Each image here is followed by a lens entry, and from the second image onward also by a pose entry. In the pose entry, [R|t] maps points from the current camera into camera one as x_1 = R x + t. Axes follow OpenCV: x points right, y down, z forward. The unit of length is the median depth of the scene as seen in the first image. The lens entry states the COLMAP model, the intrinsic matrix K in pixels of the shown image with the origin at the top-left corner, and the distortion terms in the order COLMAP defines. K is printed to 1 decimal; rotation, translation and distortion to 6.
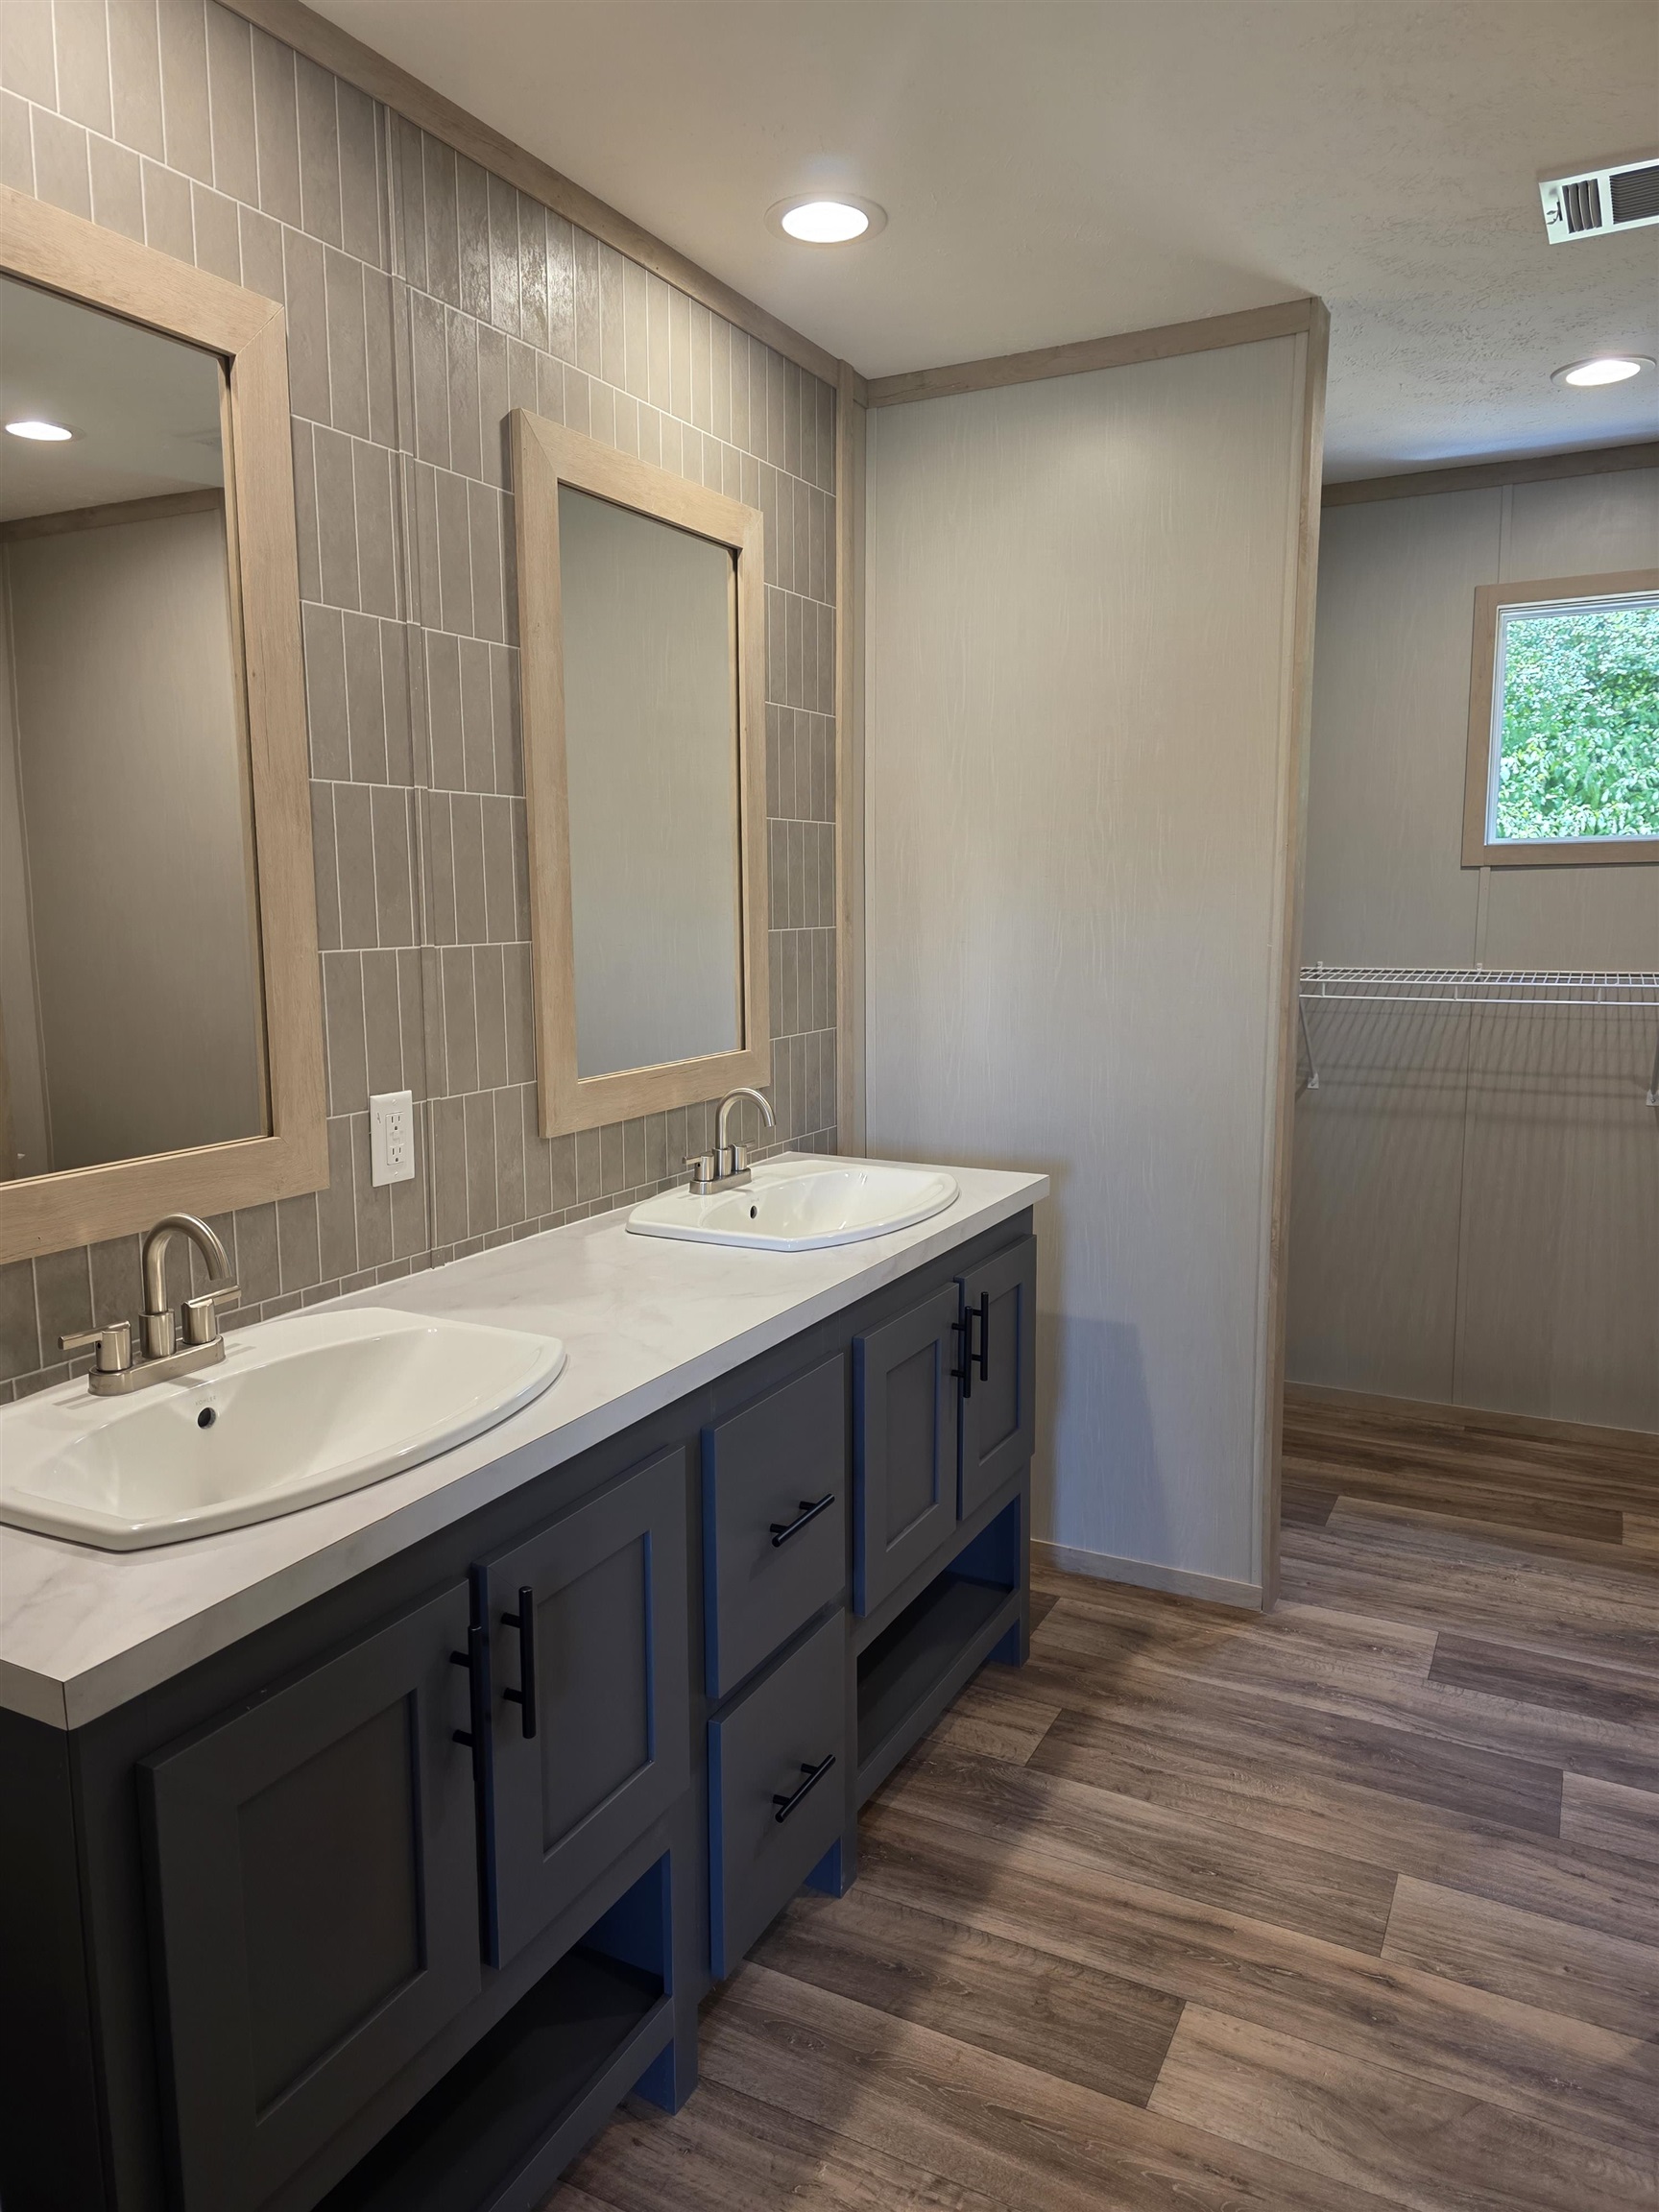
lens RADIAL K [[1479.8, 0, 828.4], [0, 1479.8, 1130.6], [0, 0, 1]] dist [0.048944, -0.041439]
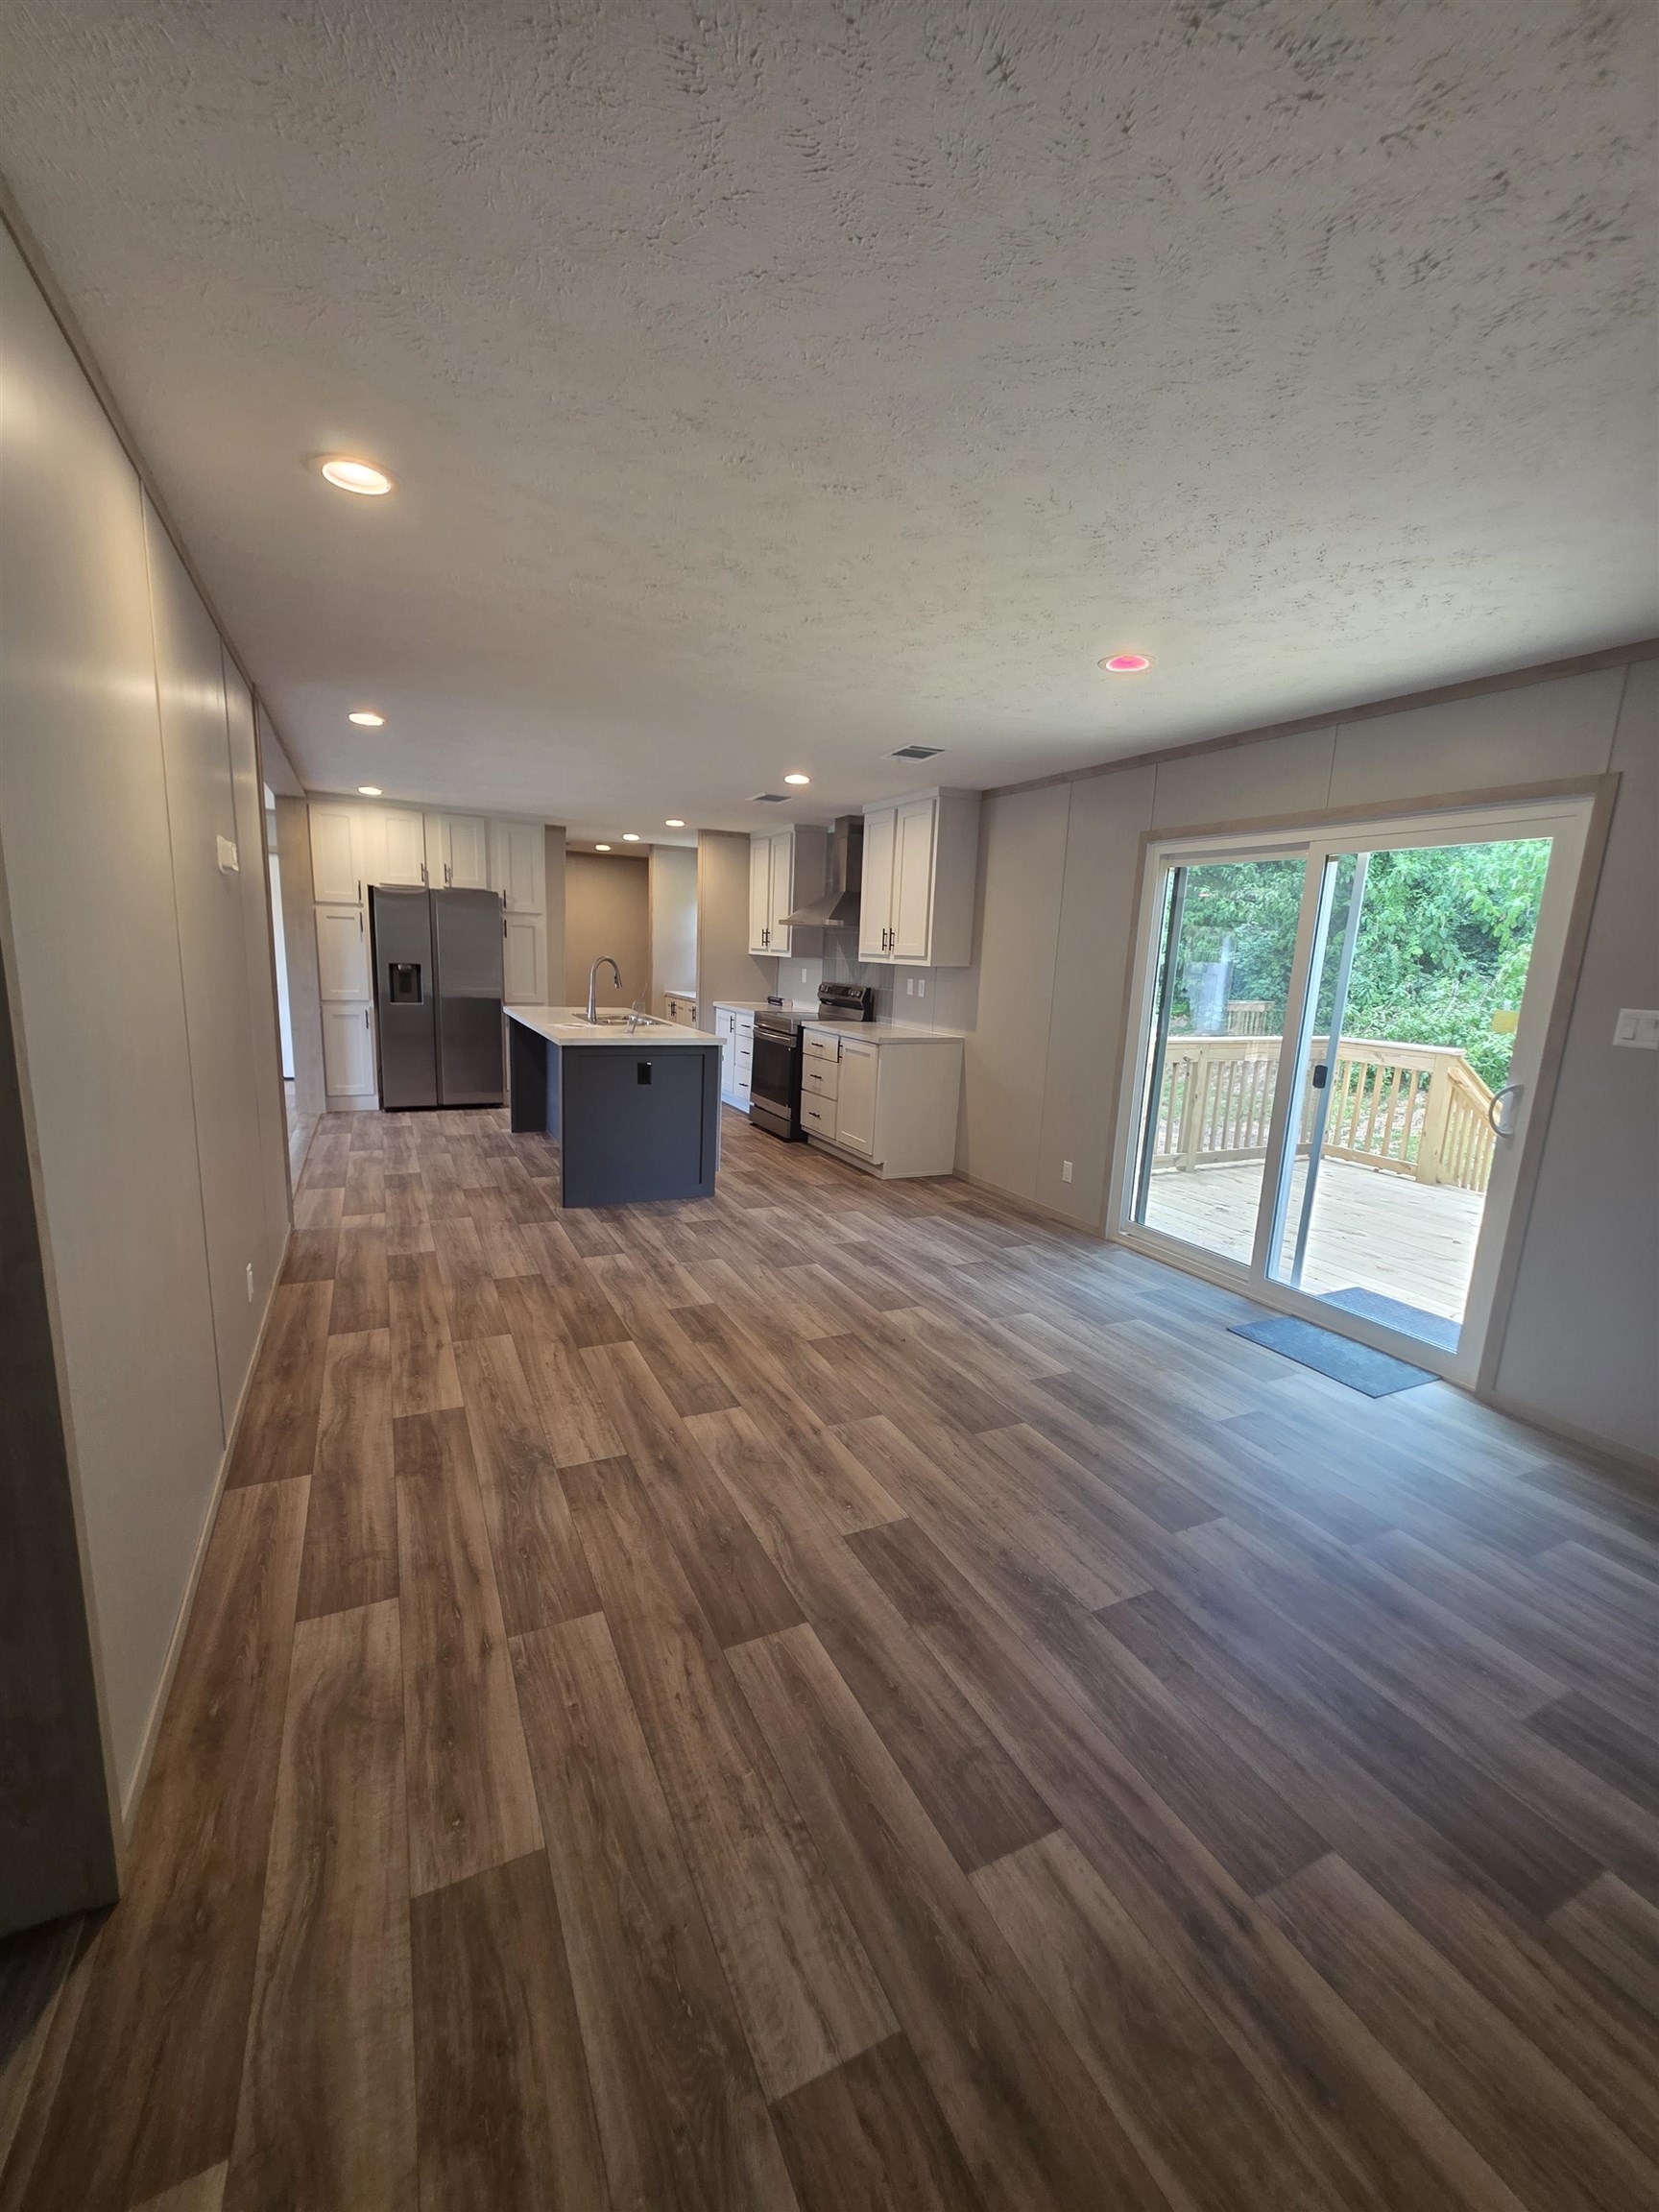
lens RADIAL K [[889.4, 0, 813.3], [0, 889.4, 1116.5], [0, 0, 1]] dist [0.003819, -0.000591]
pose [[0.801268, 0.147105, -0.579939, 1.017782], [-0.141615, 0.988390, 0.055049, -0.065479], [0.581304, 0.038020, 0.812798, 0.402352]]
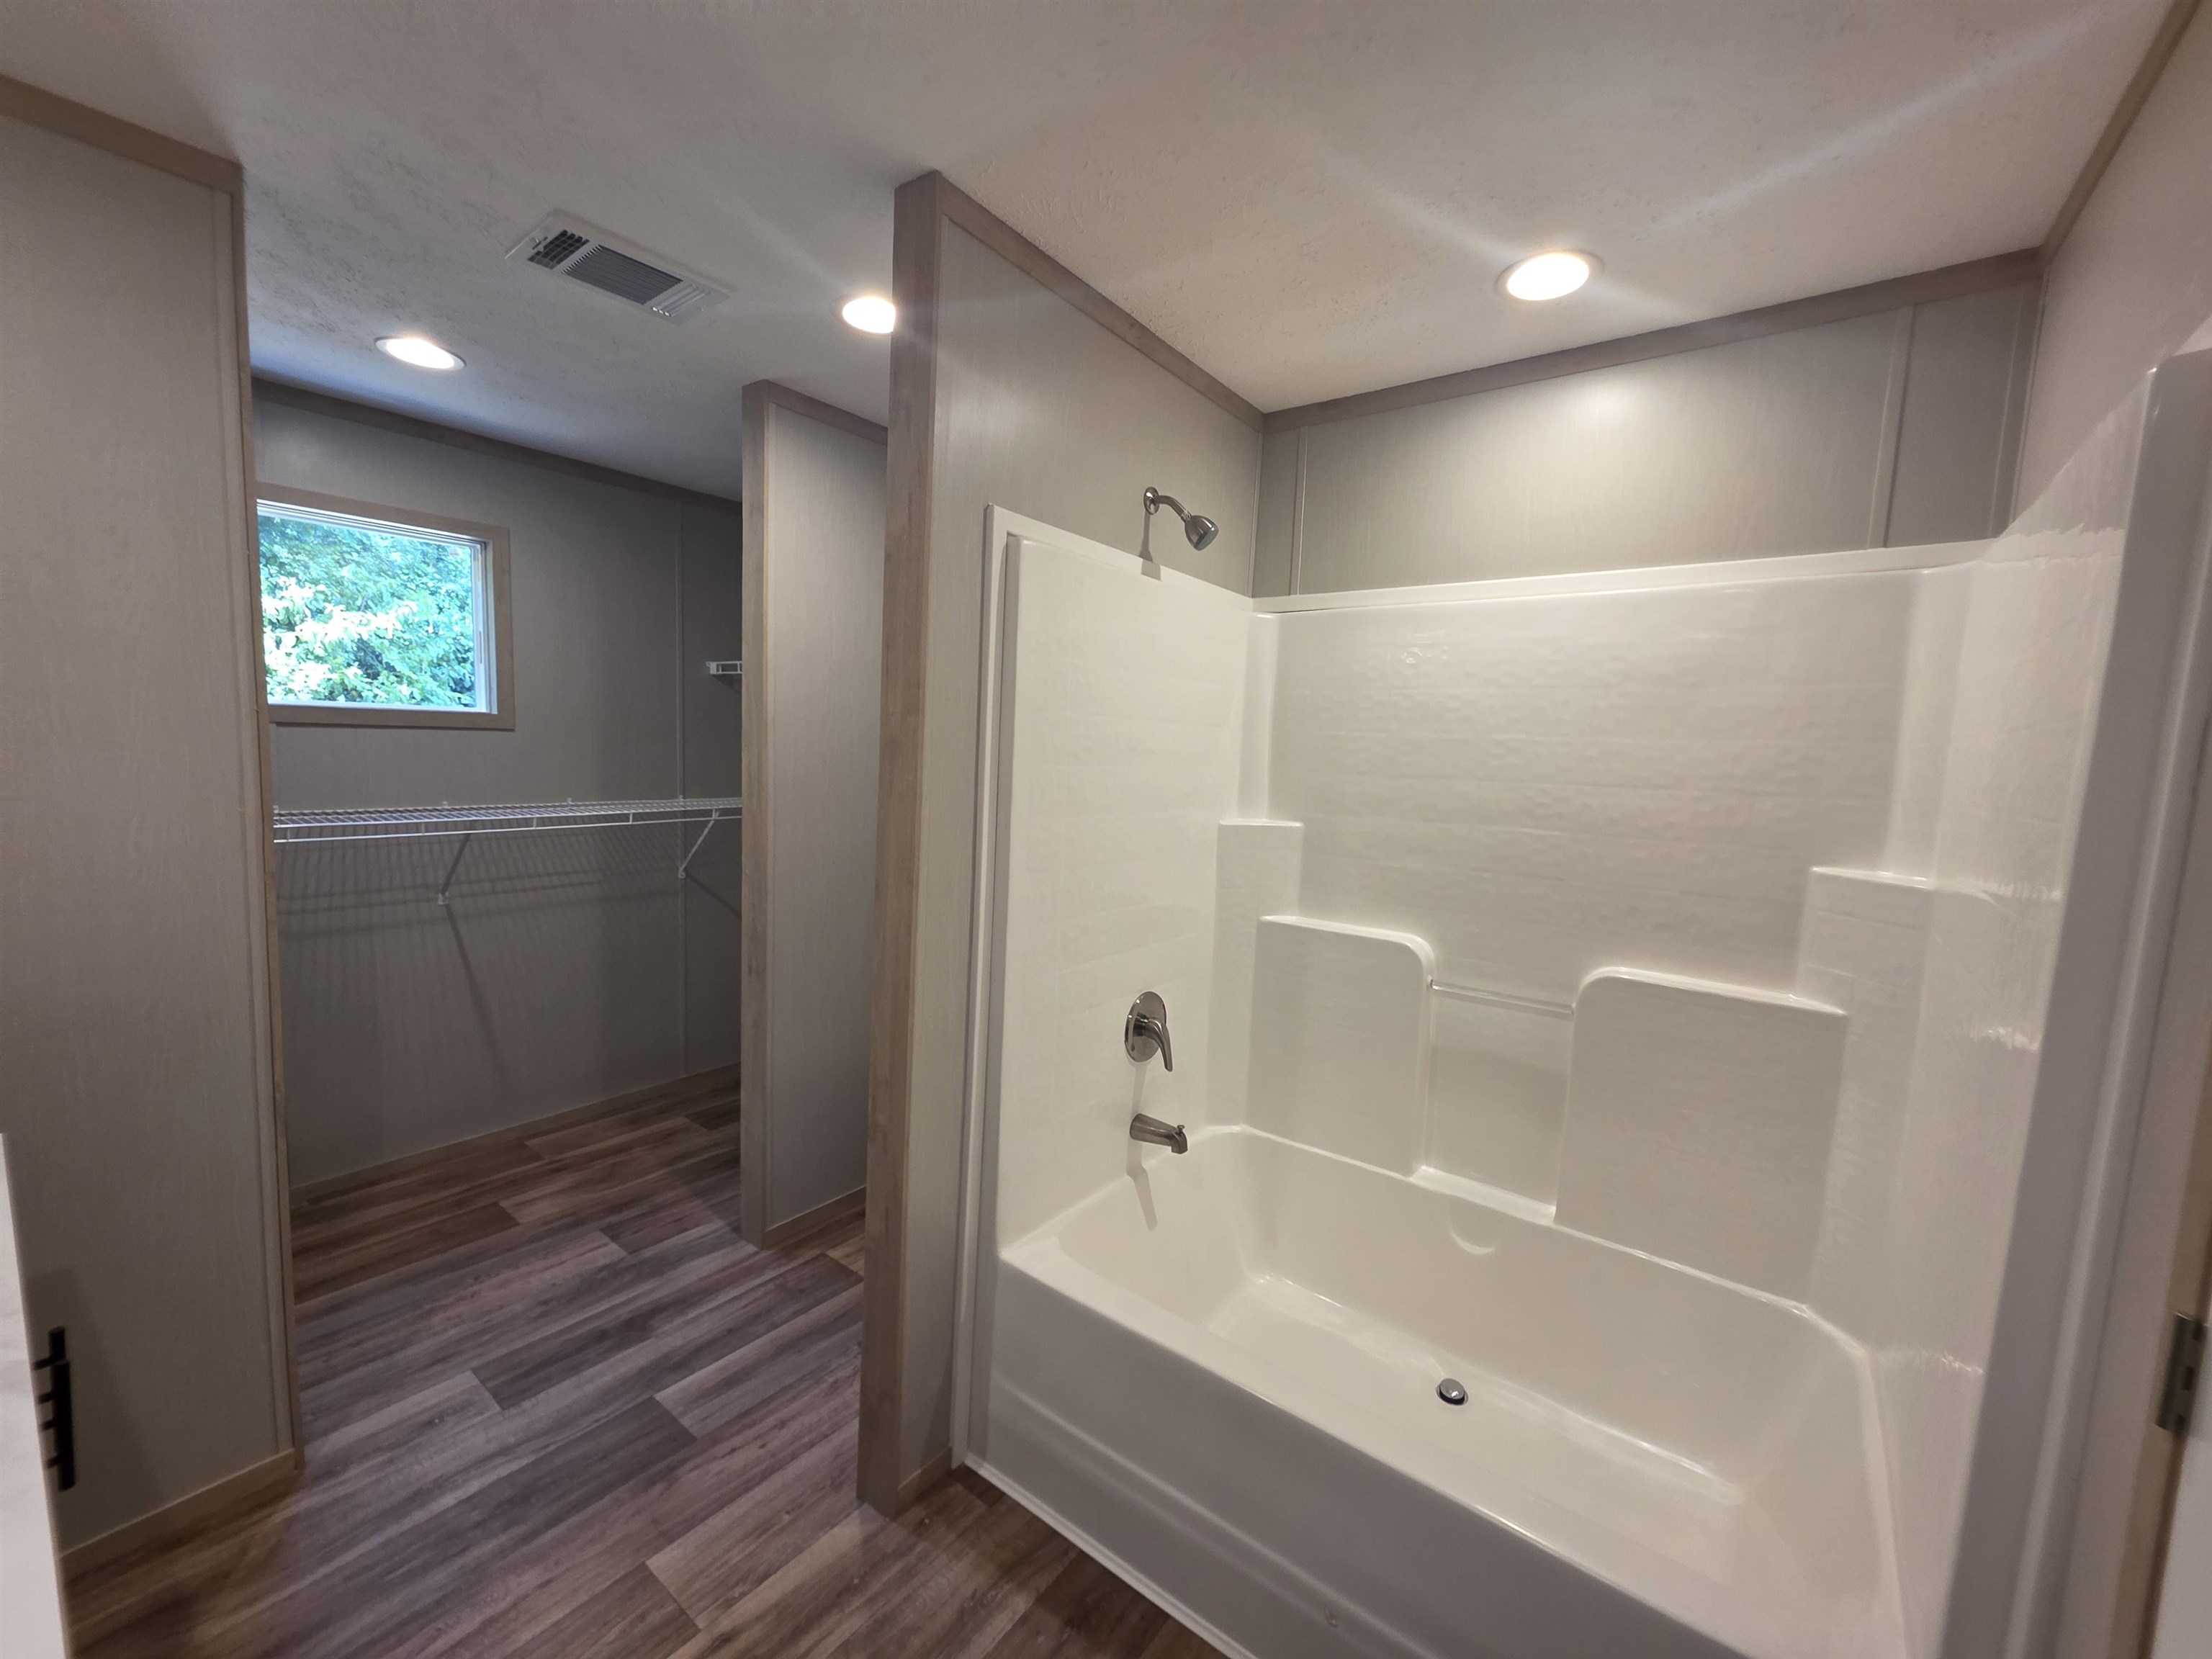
lens RADIAL K [[889.4, 0, 1105.4], [0, 889.4, 832.3], [0, 0, 1]] dist [0.003819, -0.000591]
pose [[0.171413, -0.078004, 0.982106, -0.234375], [0.116930, 0.991425, 0.058335, -0.099893], [-0.978236, 0.104839, 0.179064, 0.451320]]
